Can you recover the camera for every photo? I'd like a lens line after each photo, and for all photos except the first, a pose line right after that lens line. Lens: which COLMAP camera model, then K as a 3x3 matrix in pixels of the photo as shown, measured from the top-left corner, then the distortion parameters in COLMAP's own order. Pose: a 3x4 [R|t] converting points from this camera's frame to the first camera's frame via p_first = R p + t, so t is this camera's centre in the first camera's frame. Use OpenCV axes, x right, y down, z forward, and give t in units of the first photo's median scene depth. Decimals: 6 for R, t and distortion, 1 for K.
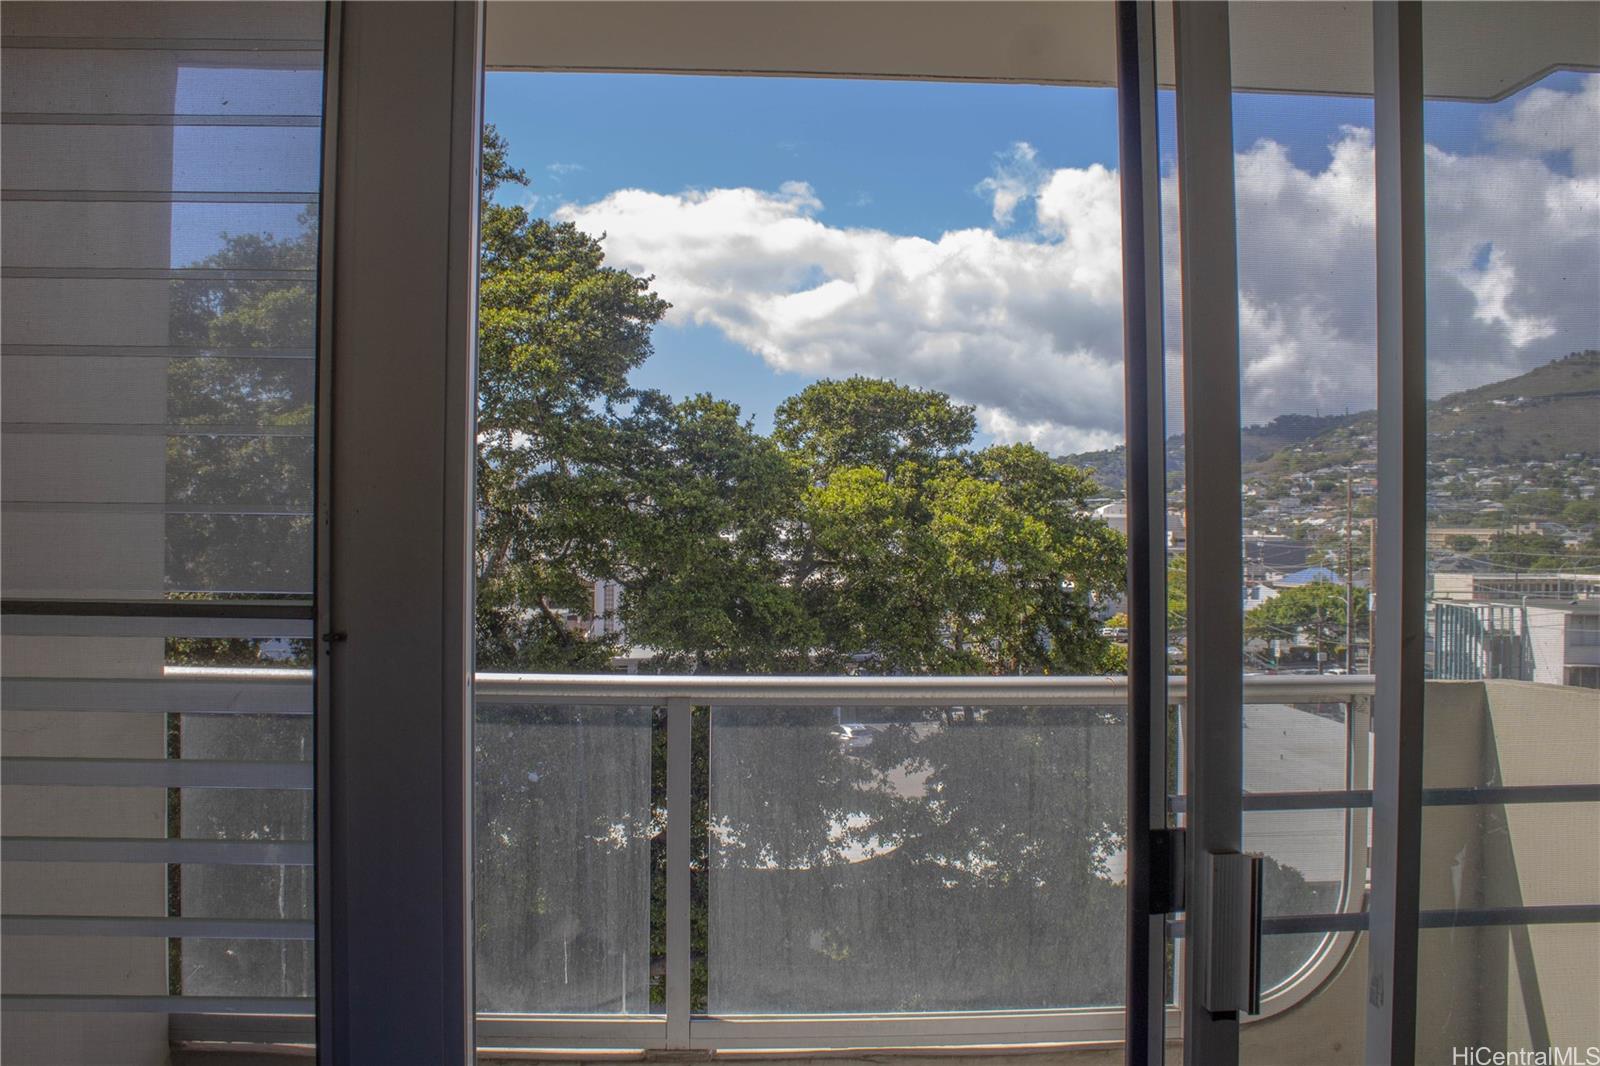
lens RADIAL K [[1333.6, 0, 800.0], [0, 1333.6, 533.0], [0, 0, 1]] dist [-0.167892, 0.132389]
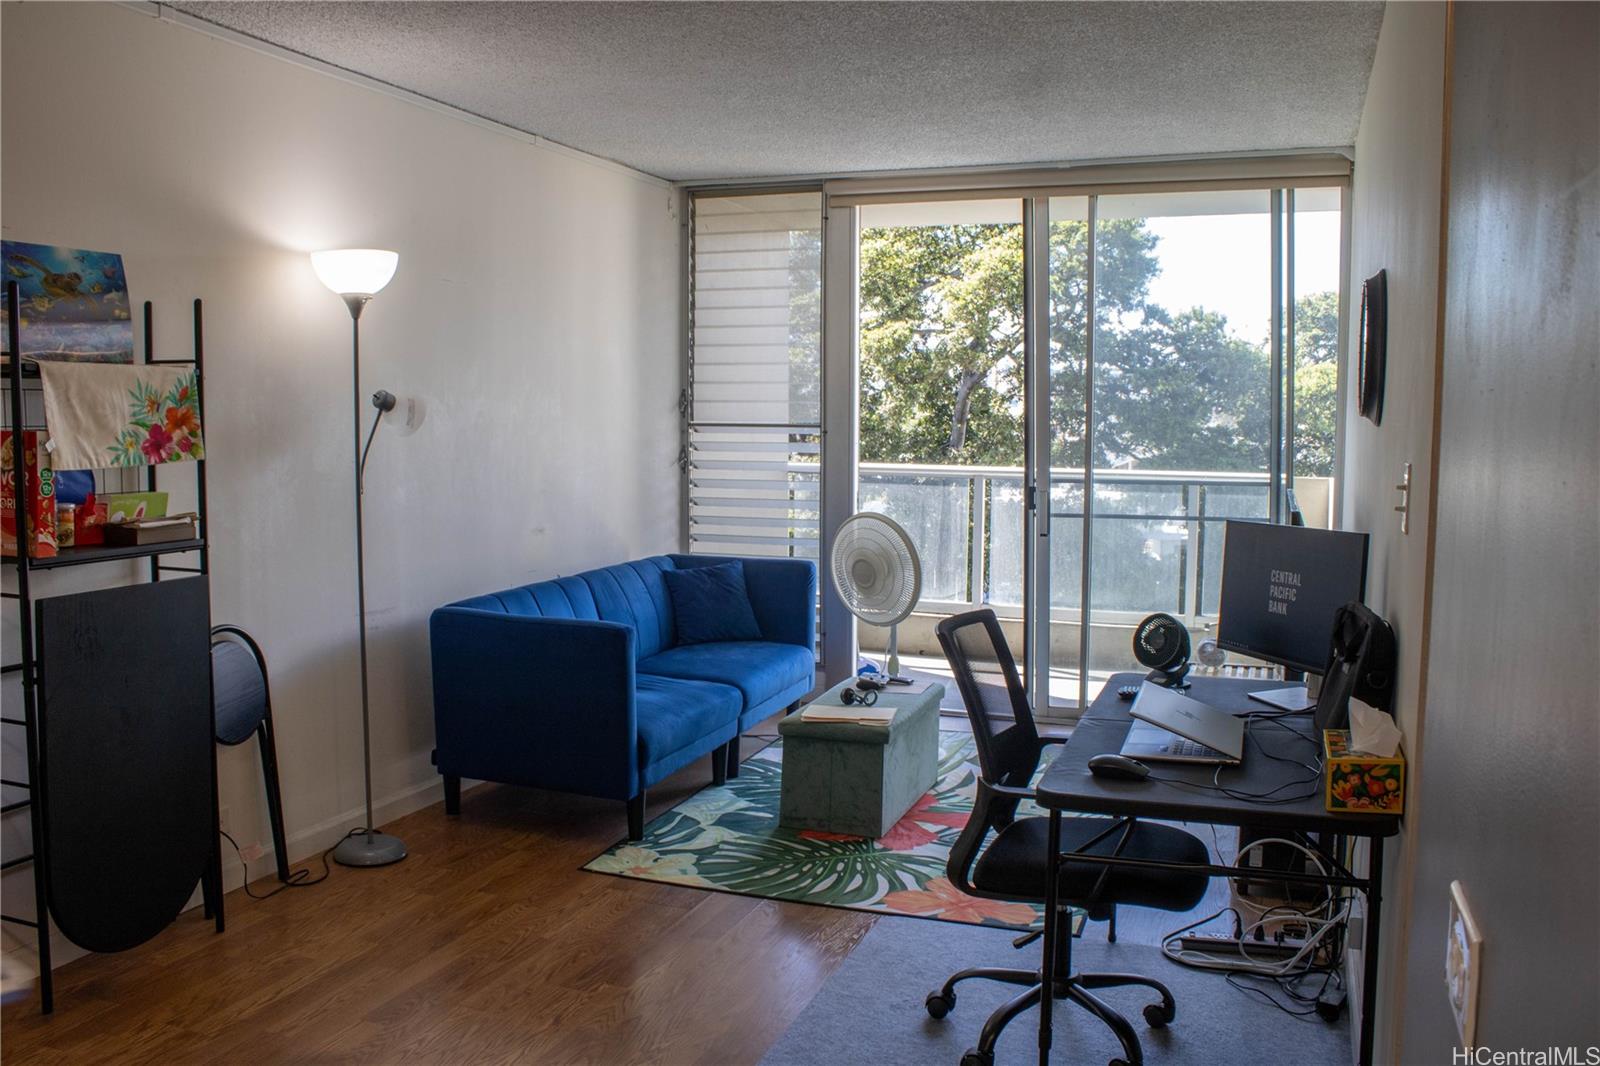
lens RADIAL K [[1327.9, 0, 826.8], [0, 1327.9, 524.9], [0, 0, 1]] dist [-0.161405, -0.002524]
pose [[0.901235, 0.034247, -0.431976, 0.139835], [-0.000446, 0.996945, 0.078105, 0.005168], [0.433331, -0.070198, 0.898497, -0.261541]]
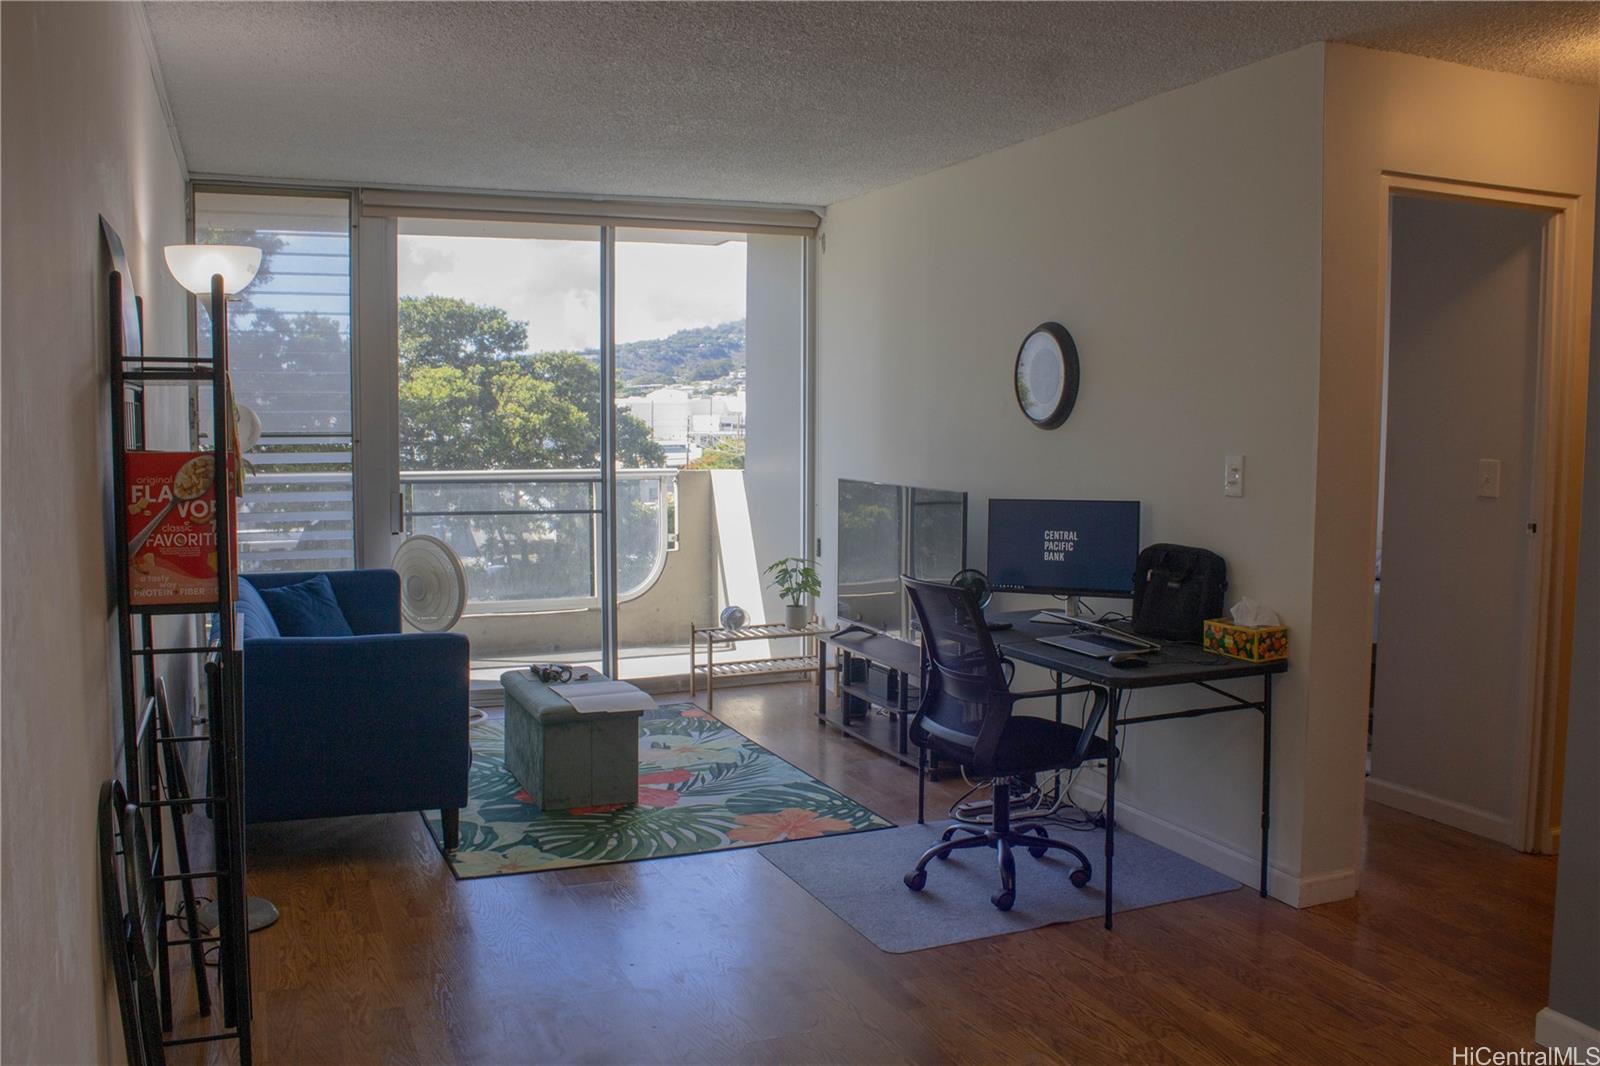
lens RADIAL K [[1333.6, 0, 800.0], [0, 1333.6, 533.0], [0, 0, 1]] dist [-0.167892, 0.132389]
pose [[0.956404, -0.026835, 0.290811, 0.008203], [0.002603, 0.996513, 0.083393, 0.003836], [-0.292035, -0.079001, 0.953139, -0.306153]]
